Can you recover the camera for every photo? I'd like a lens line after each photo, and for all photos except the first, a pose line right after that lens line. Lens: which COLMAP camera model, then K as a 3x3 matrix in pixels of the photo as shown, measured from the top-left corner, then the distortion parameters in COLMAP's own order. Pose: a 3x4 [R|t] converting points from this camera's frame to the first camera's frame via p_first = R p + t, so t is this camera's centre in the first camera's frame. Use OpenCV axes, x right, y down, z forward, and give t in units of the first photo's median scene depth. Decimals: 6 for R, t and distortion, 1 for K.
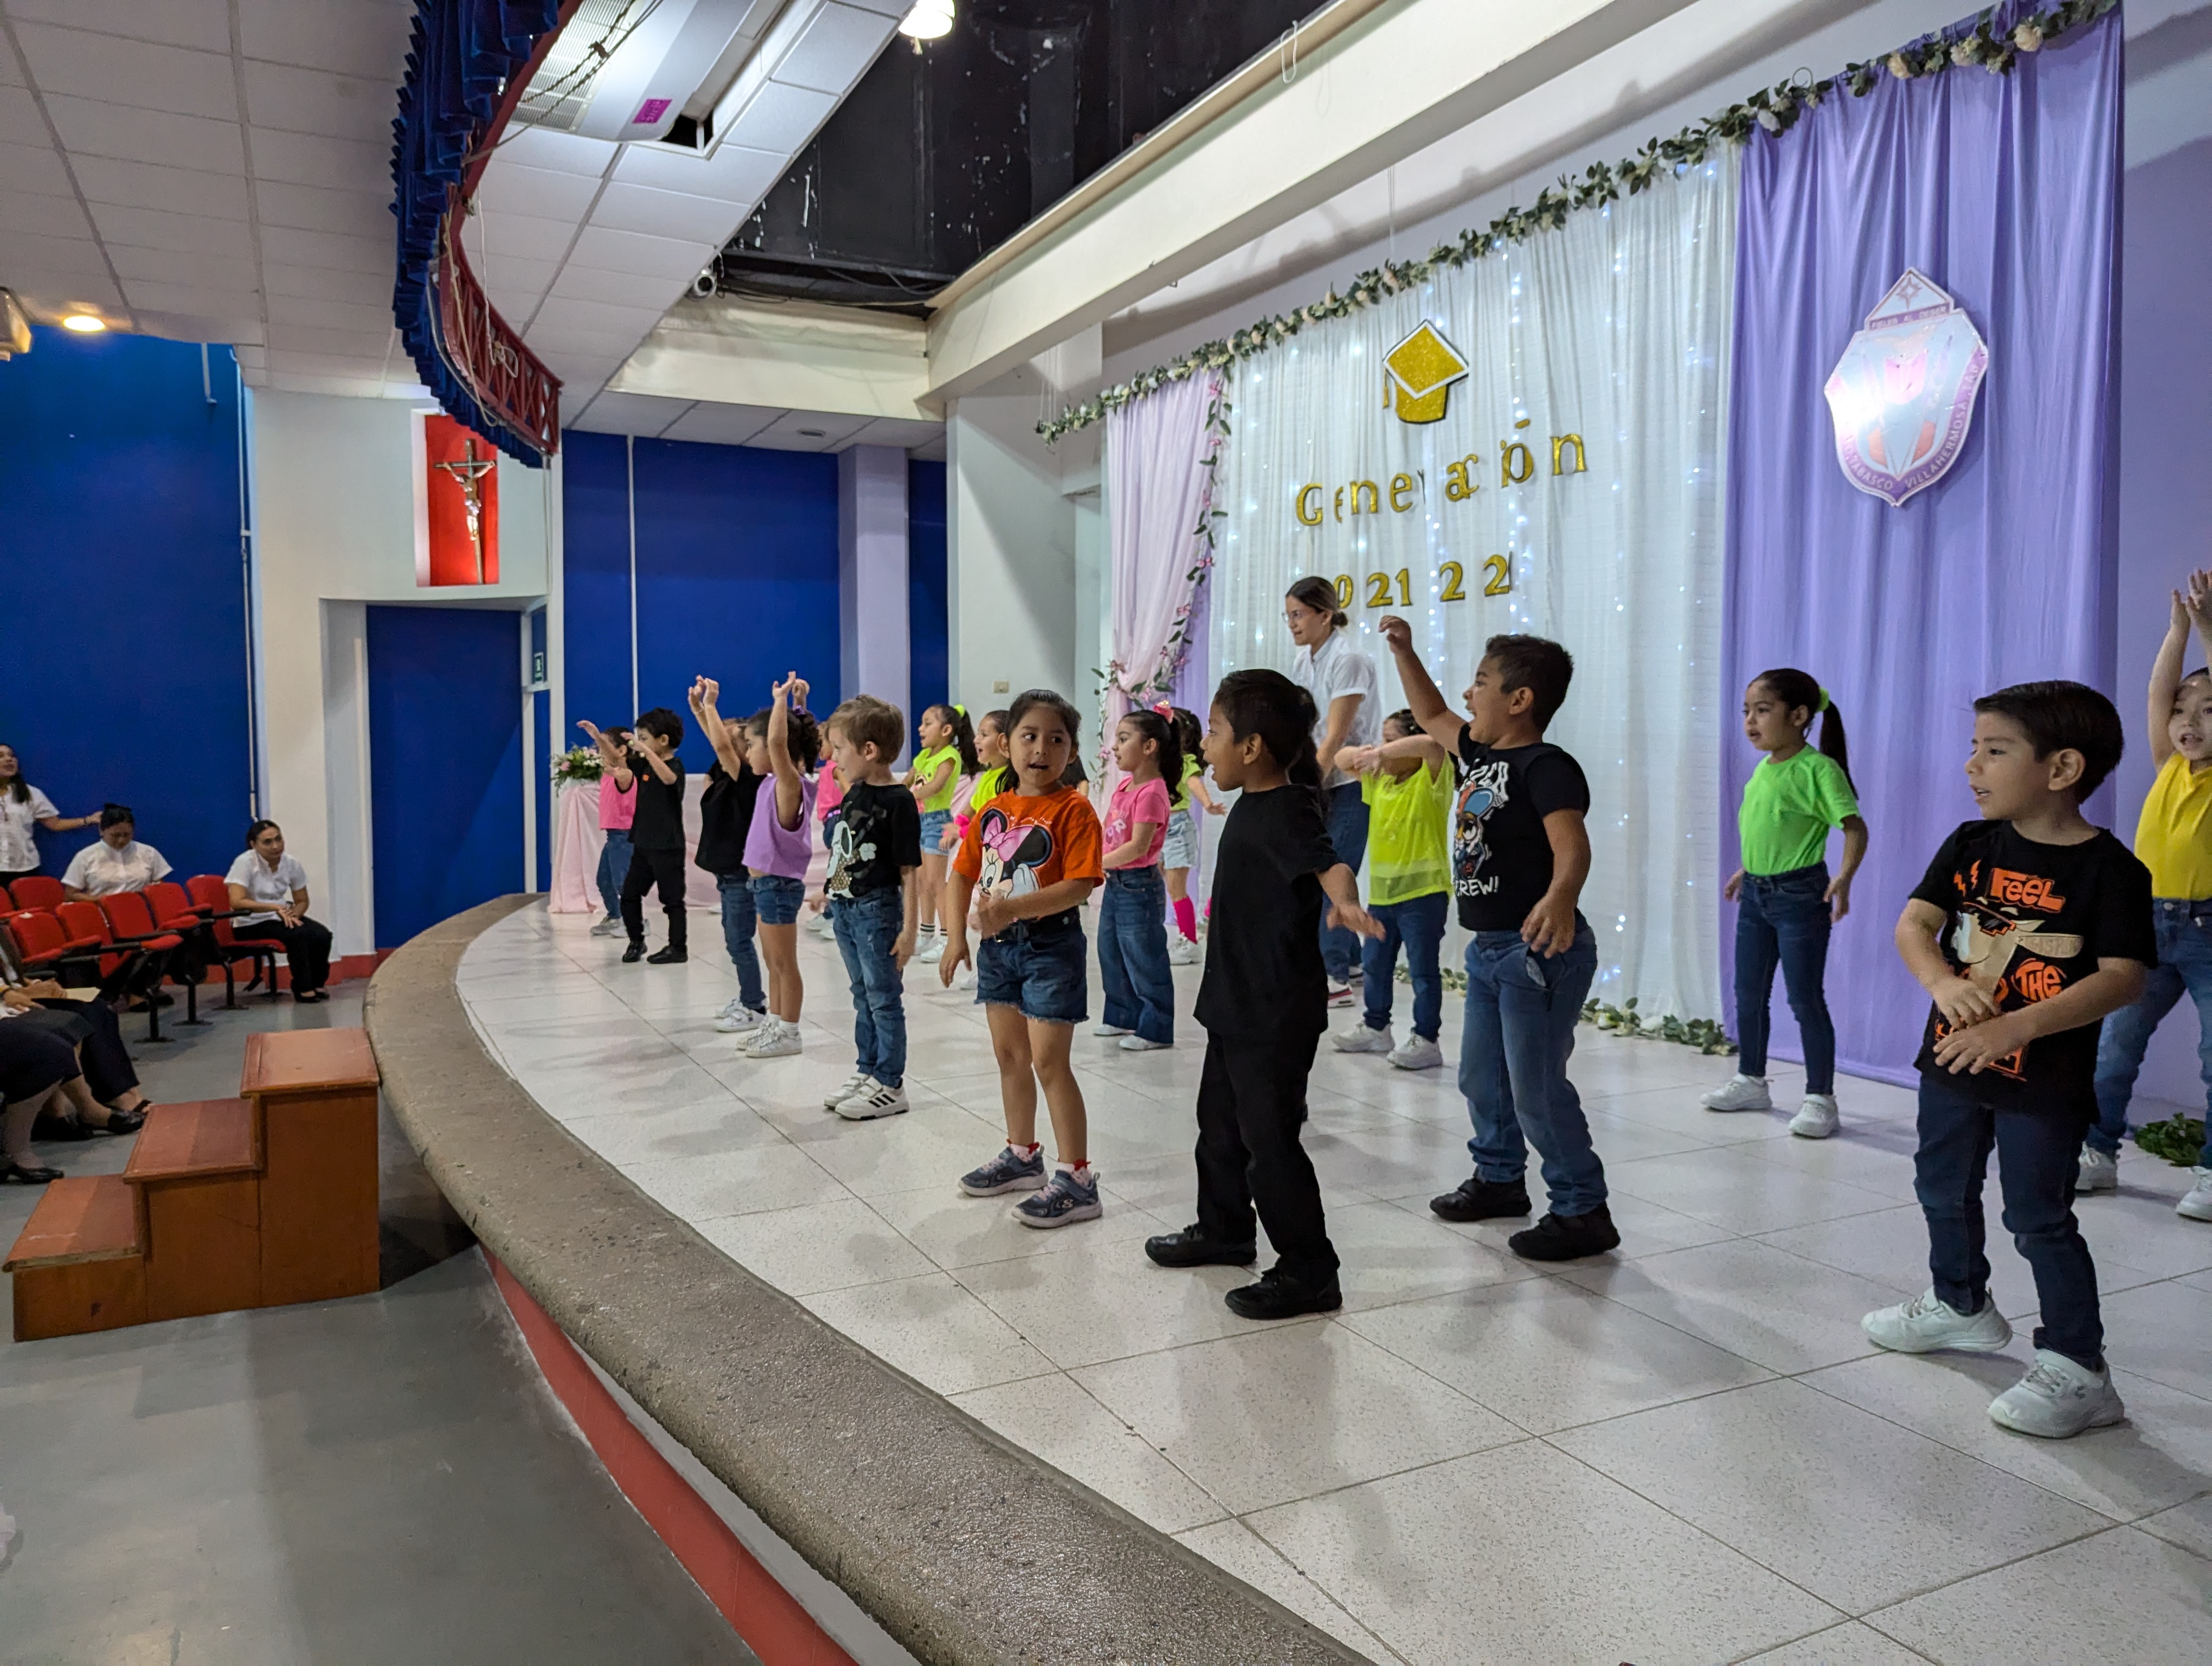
lens RADIAL K [[1538.6, 0, 1096.8], [0, 1538.6, 829.2], [0, 0, 1]] dist [0.063364, -0.056430]
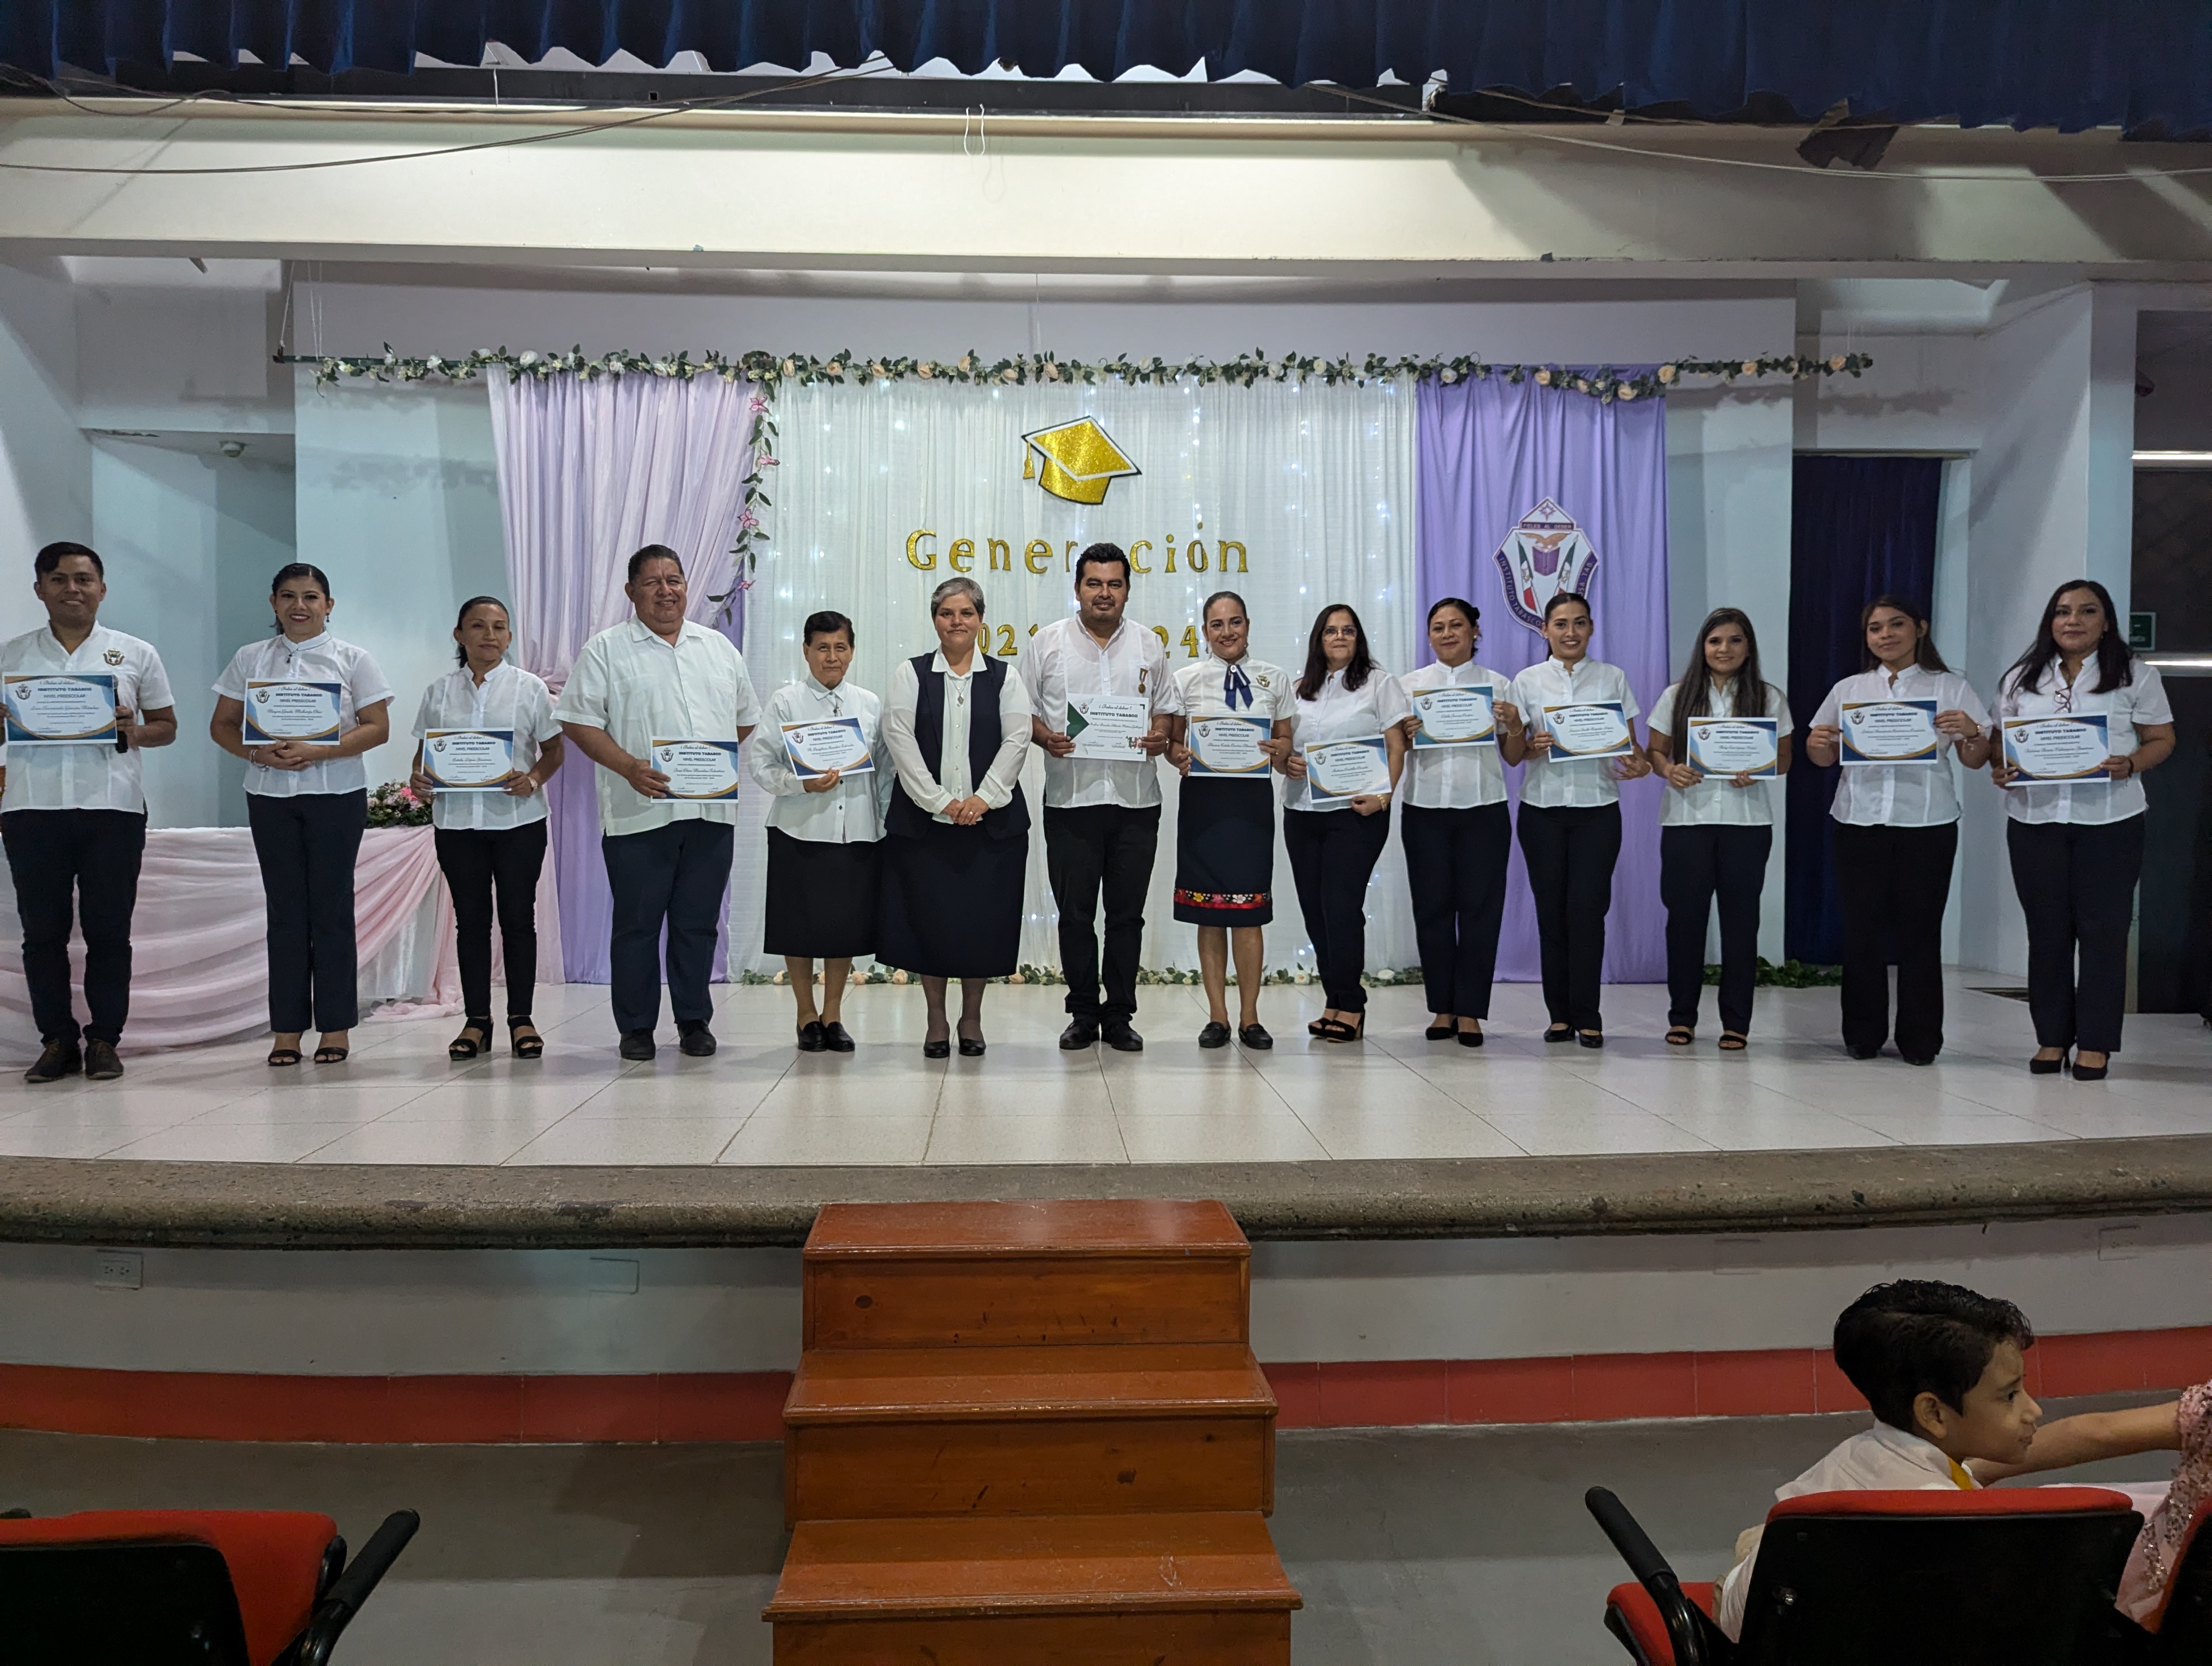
lens RADIAL K [[1538.6, 0, 1096.8], [0, 1538.6, 829.2], [0, 0, 1]] dist [0.063364, -0.056430]
pose [[0.417785, -0.035396, 0.907856, -0.555958], [0.057645, 0.998260, 0.012393, -0.020938], [-0.906715, 0.047156, 0.419099, 0.341123]]
